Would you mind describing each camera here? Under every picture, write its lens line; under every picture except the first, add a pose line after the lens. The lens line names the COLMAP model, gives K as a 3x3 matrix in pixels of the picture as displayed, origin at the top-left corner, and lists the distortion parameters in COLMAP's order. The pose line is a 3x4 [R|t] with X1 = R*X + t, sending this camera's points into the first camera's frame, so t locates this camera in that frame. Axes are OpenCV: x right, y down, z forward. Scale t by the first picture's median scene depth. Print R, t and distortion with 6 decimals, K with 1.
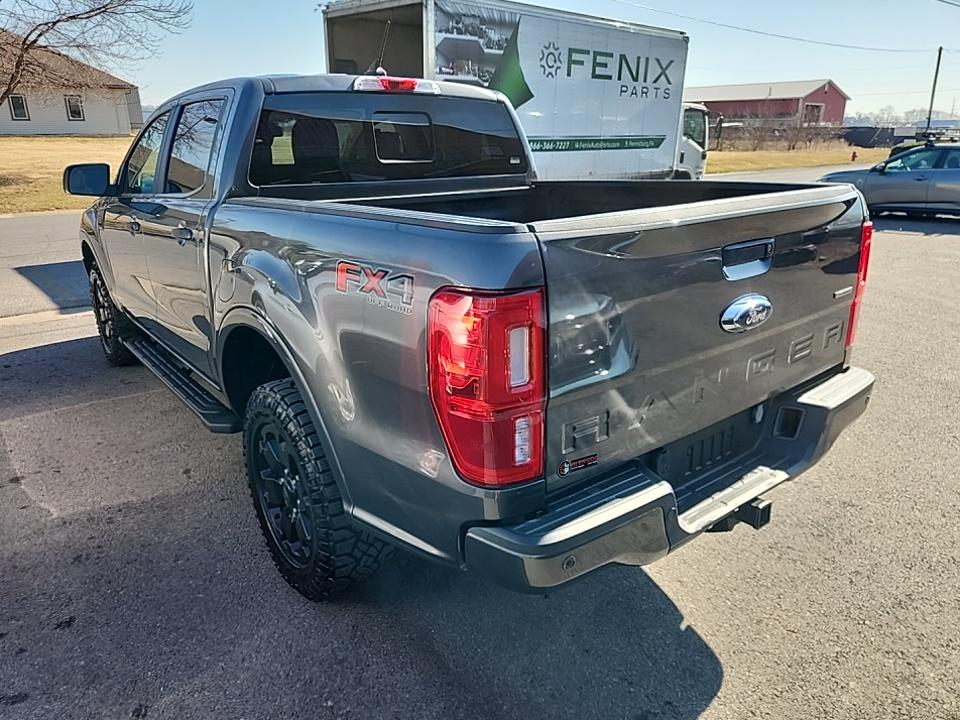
lens RADIAL K [[649.7, 0, 478.5], [0, 649.7, 339.4], [0, 0, 1]] dist [0.060592, -0.061294]
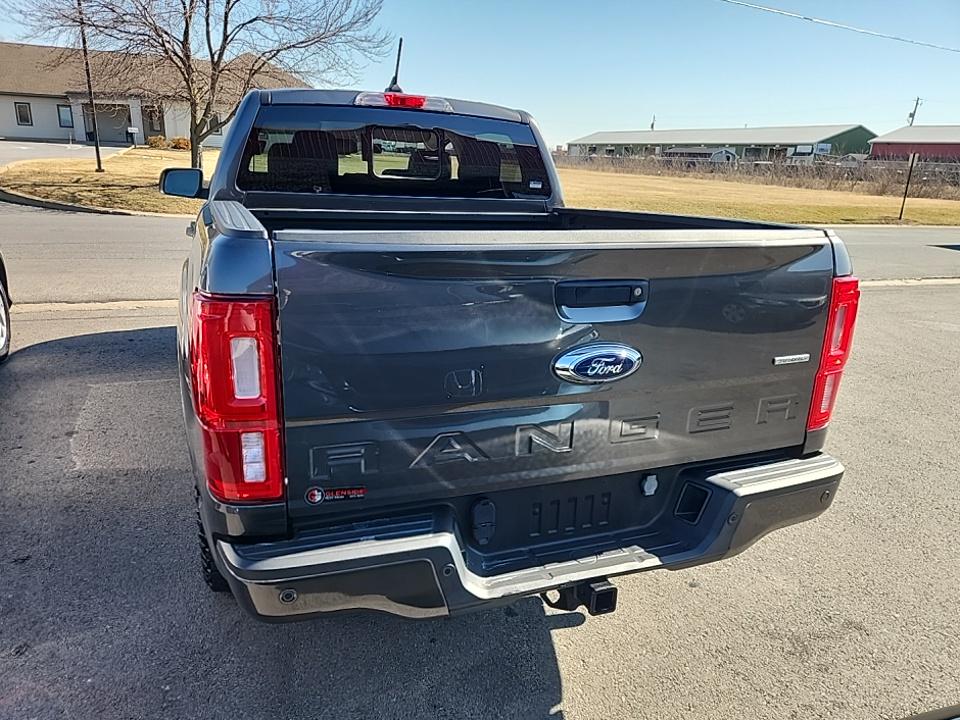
lens RADIAL K [[649.0, 0, 480.0], [0, 649.0, 360.0], [0, 0, 1]] dist [0.072287, -0.065853]
pose [[0.953132, 0.127765, -0.274255, 0.386062], [-0.131418, 0.991314, 0.005090, -0.021440], [0.272523, 0.031191, 0.961644, 0.101511]]
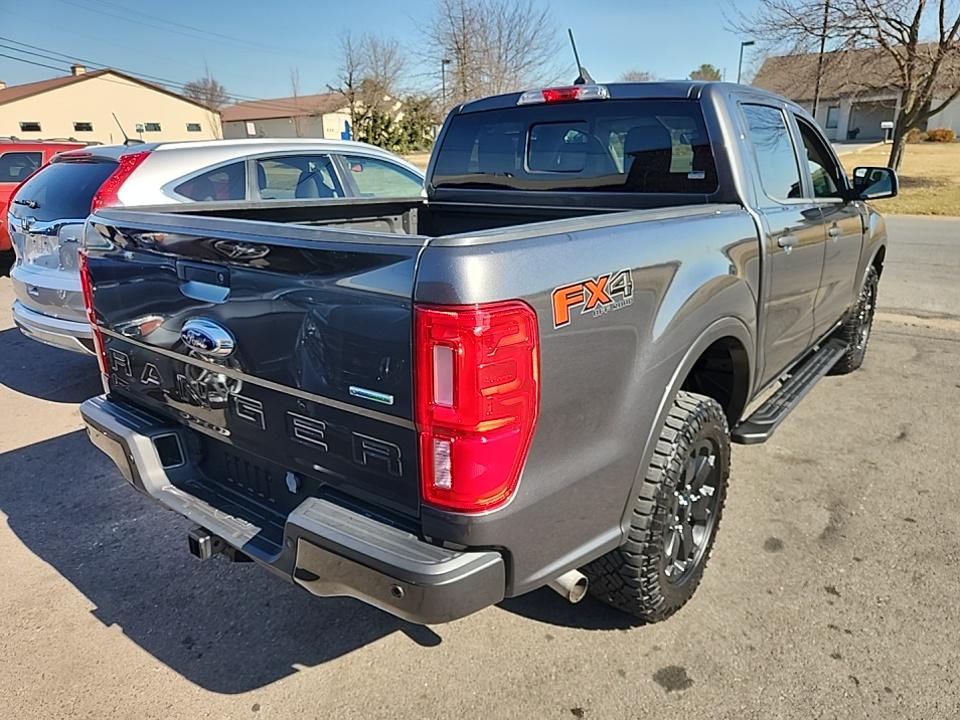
lens RADIAL K [[649.0, 0, 480.0], [0, 649.0, 360.0], [0, 0, 1]] dist [0.072287, -0.065853]
pose [[0.245466, 0.291414, -0.924567, 1.090778], [-0.268424, 0.936887, 0.224033, -0.256604], [0.931501, 0.193184, 0.308197, 0.834193]]
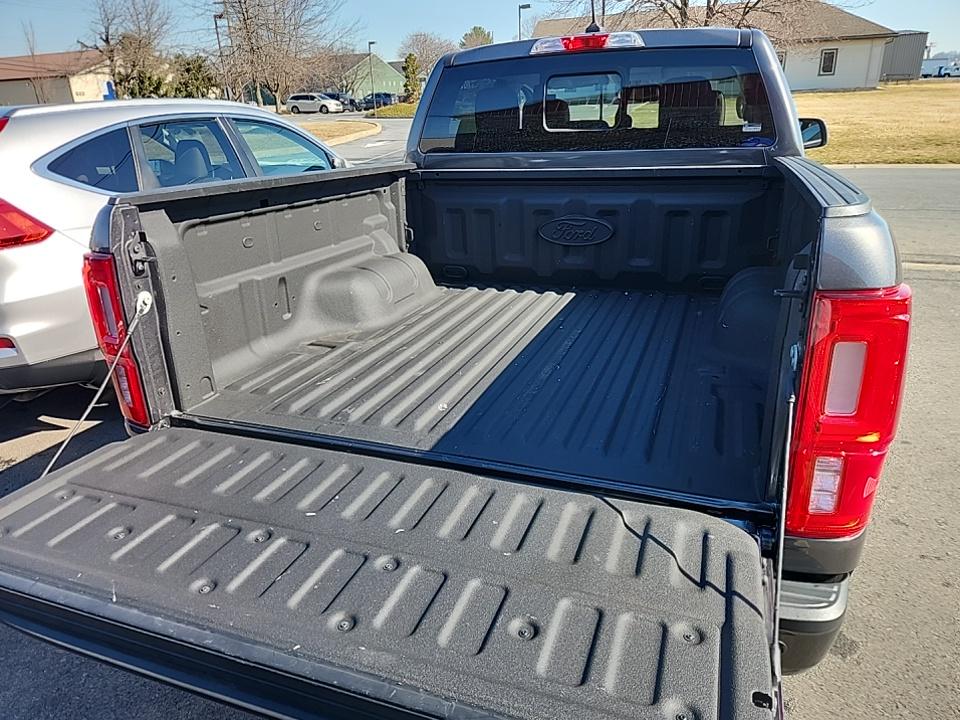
lens RADIAL K [[640.1, 0, 480.0], [0, 640.1, 360.0], [0, 0, 1]] dist [0.071526, -0.057151]
pose [[0.516595, 0.294464, -0.804003, 0.801533], [-0.217690, 0.953317, 0.209278, -0.164572], [0.828095, 0.066911, 0.556581, 0.528255]]
